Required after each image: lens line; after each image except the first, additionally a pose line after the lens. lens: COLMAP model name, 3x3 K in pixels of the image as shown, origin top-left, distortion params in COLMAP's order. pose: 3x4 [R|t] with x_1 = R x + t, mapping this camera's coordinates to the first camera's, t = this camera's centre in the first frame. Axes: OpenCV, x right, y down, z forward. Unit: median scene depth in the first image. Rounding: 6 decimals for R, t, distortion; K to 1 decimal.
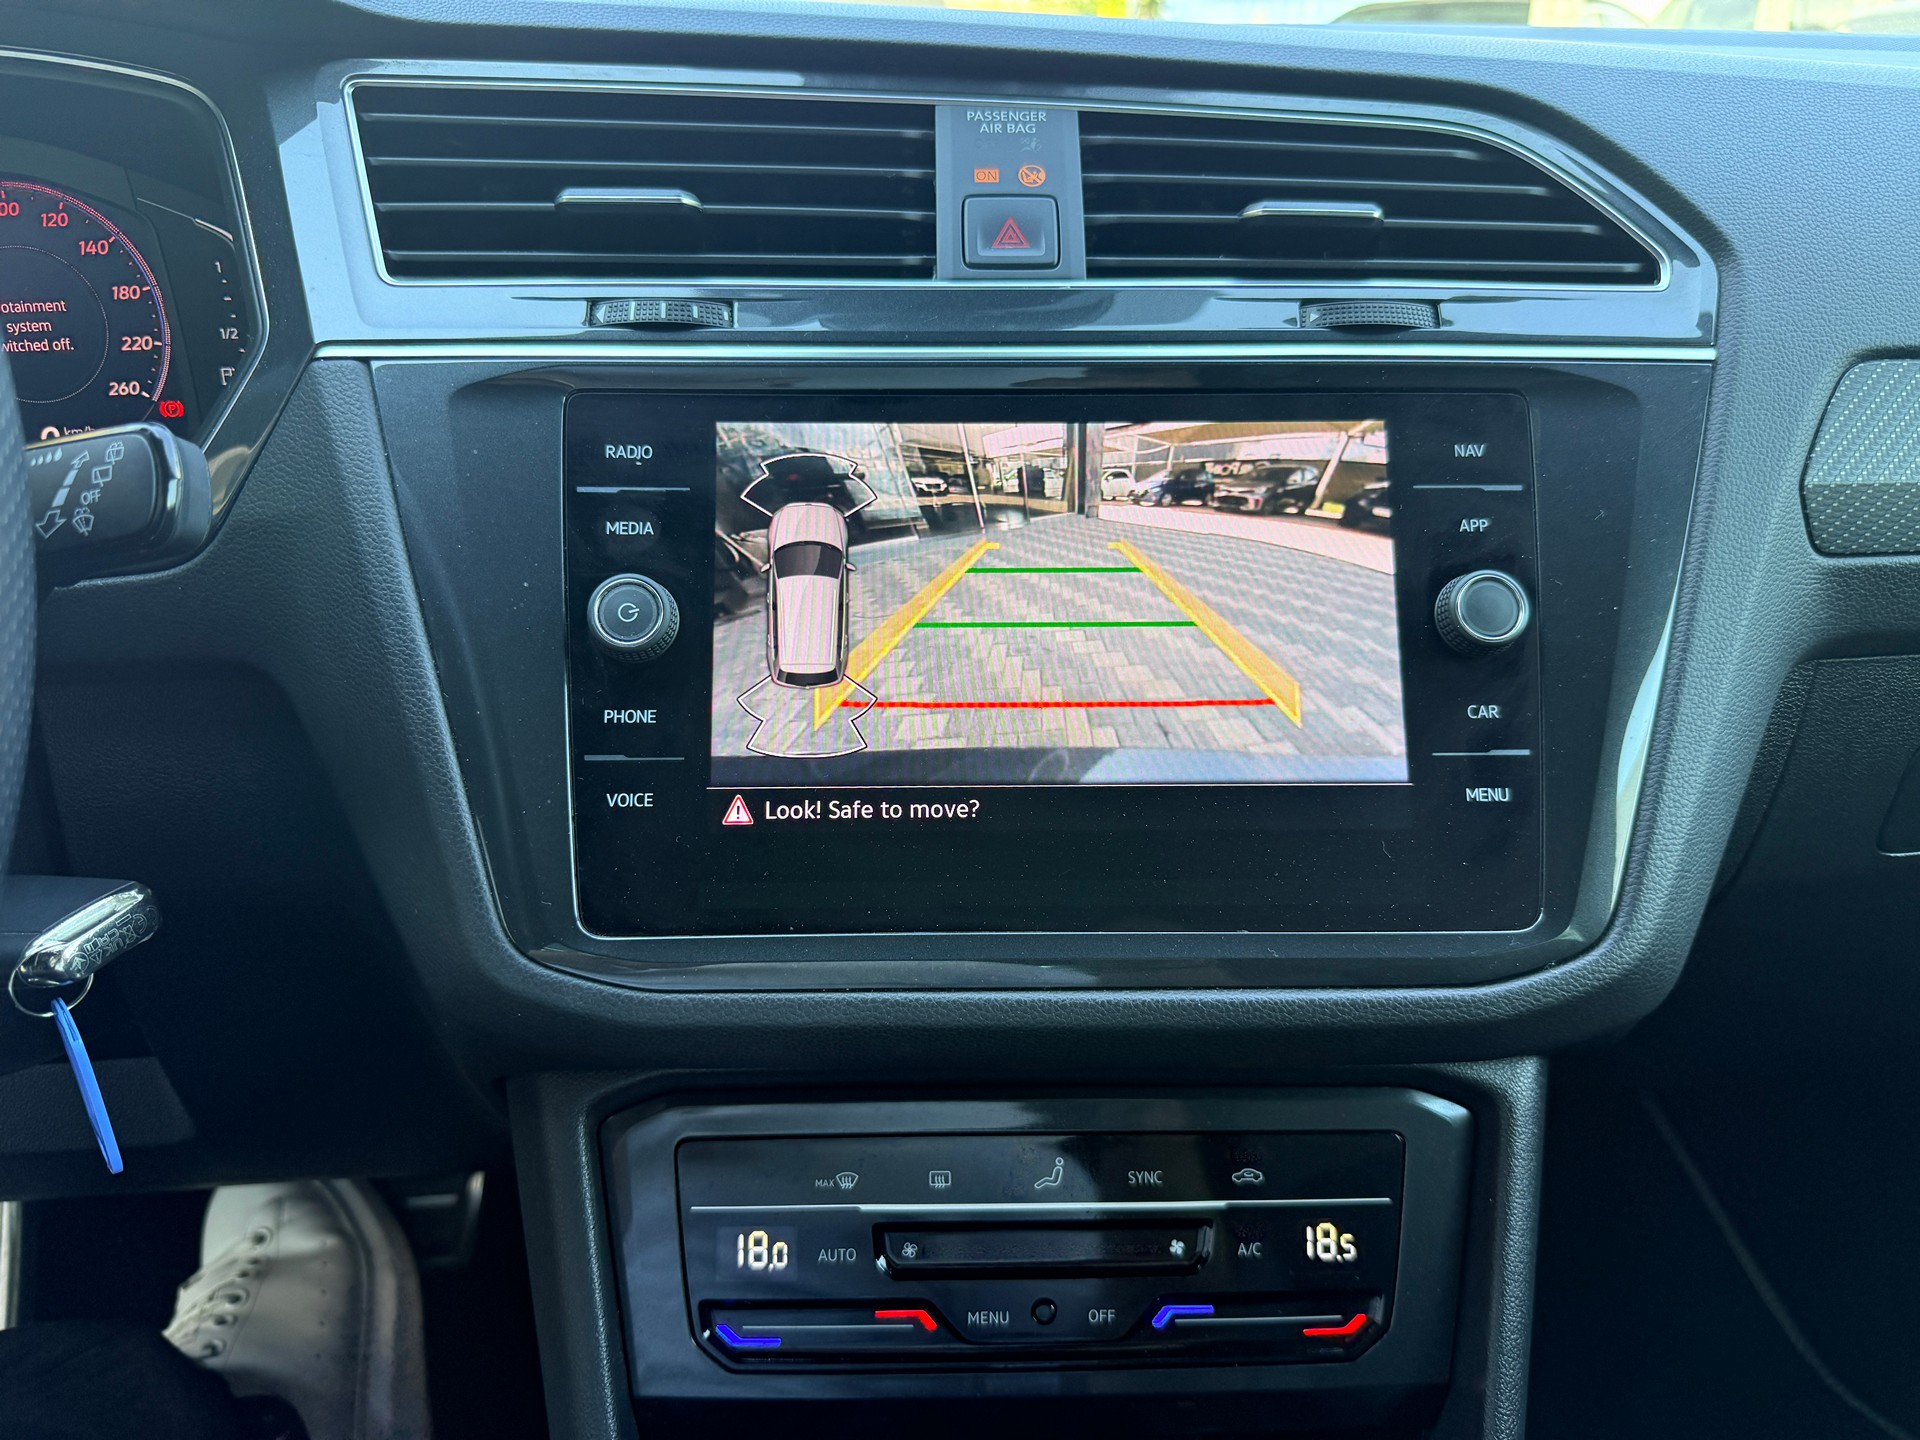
lens RADIAL K [[1372.5, 0, 939.9], [0, 1372.5, 714.4], [0, 0, 1]] dist [0.054280, -0.085355]
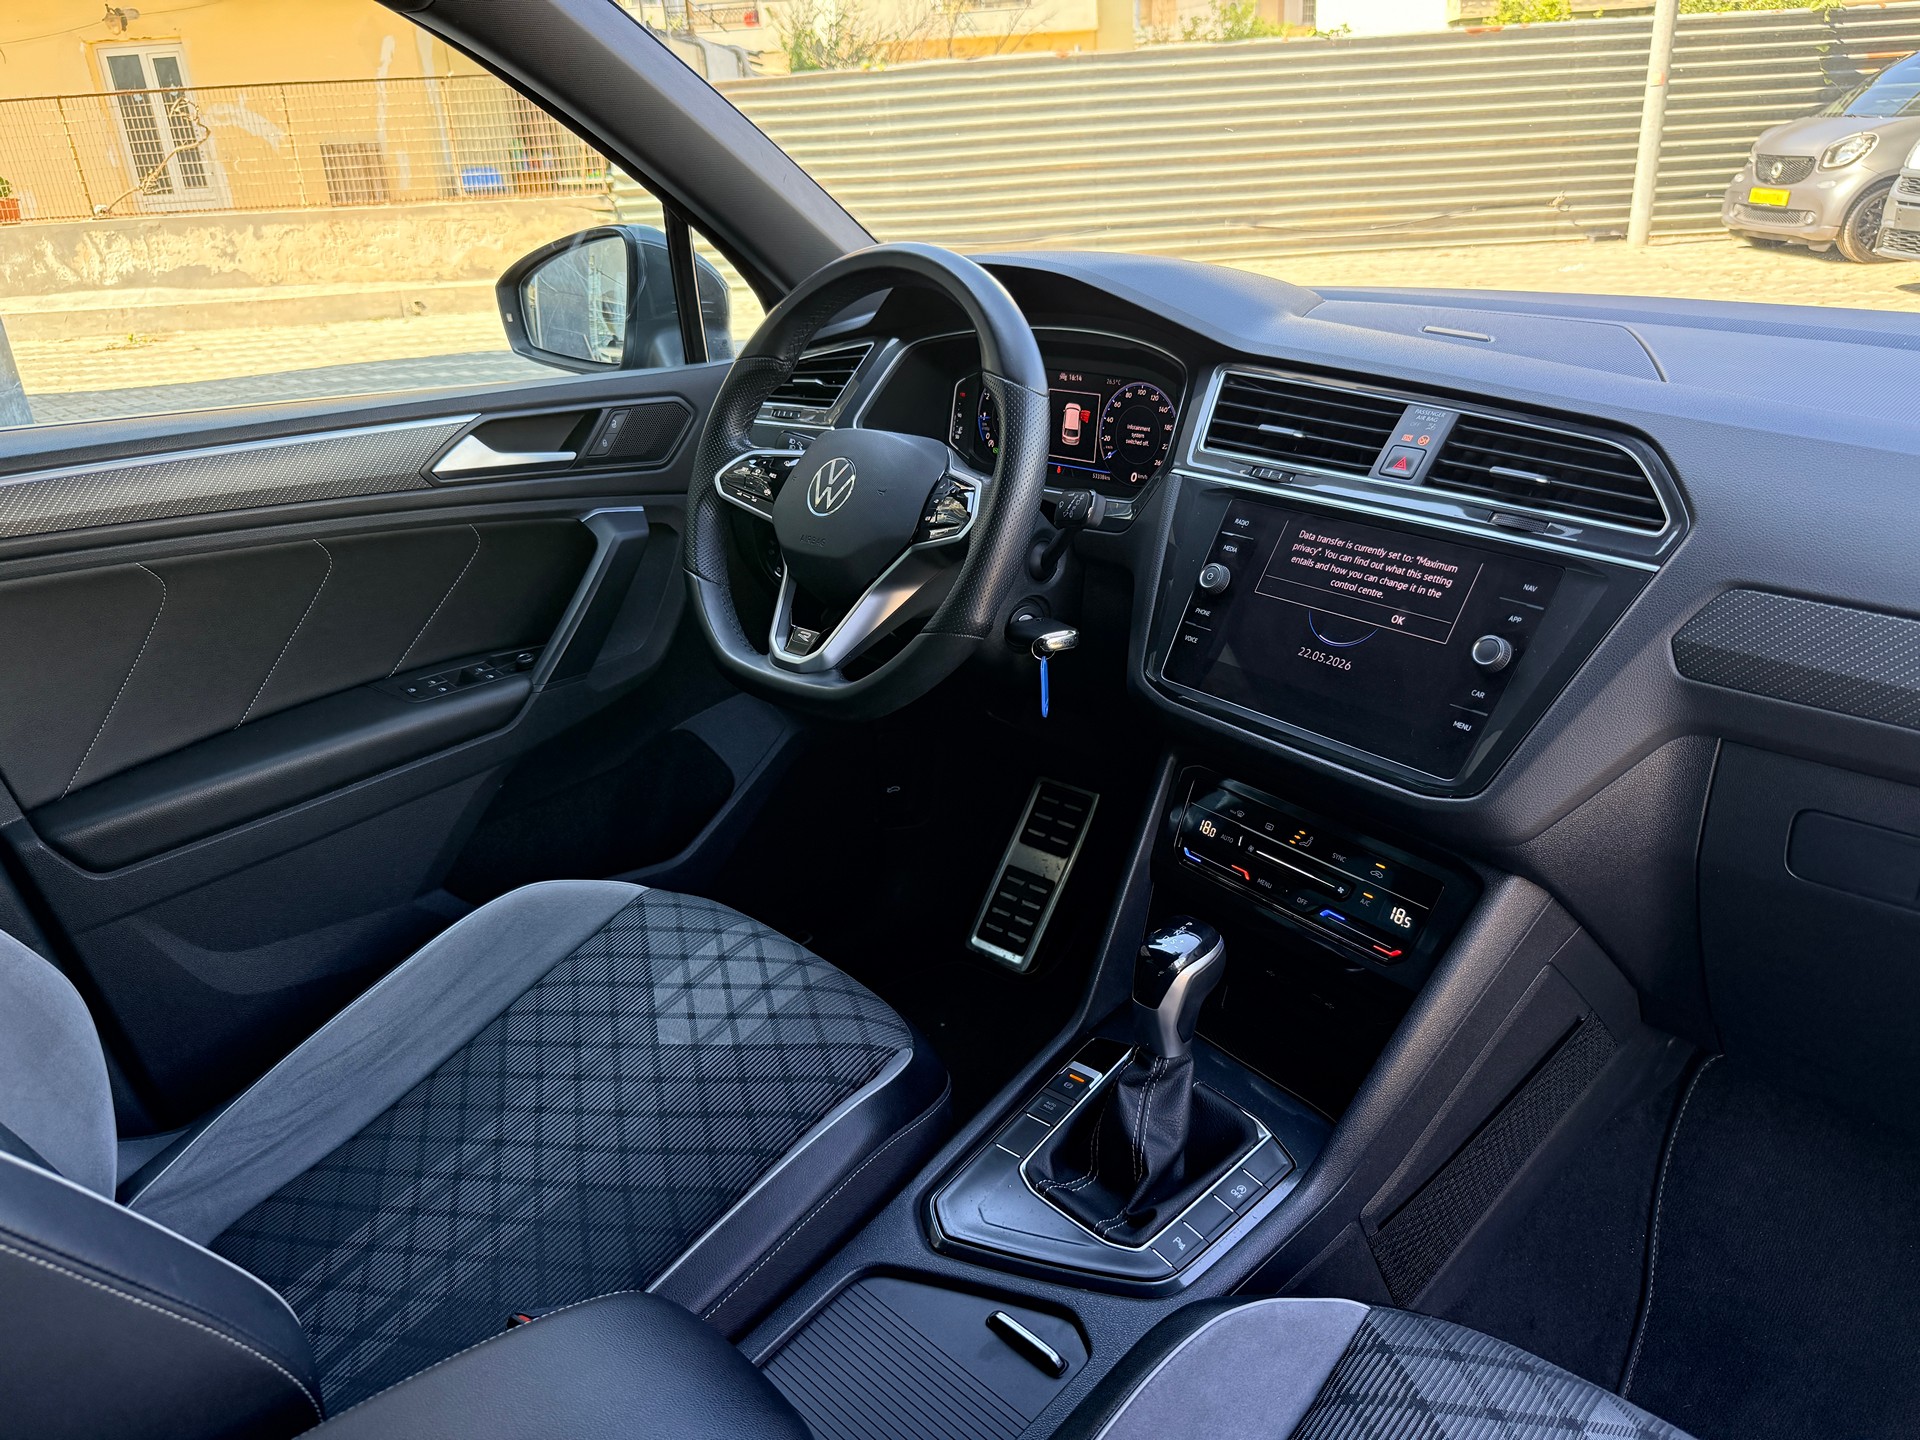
lens RADIAL K [[1374.5, 0, 960.0], [0, 1374.5, 720.0], [0, 0, 1]] dist [0.002375, -0.009713]
pose [[0.608179, 0.285668, -0.740616, 1.476334], [-0.279112, 0.950381, 0.137376, -0.032745], [0.743111, 0.123166, 0.657735, -1.097821]]
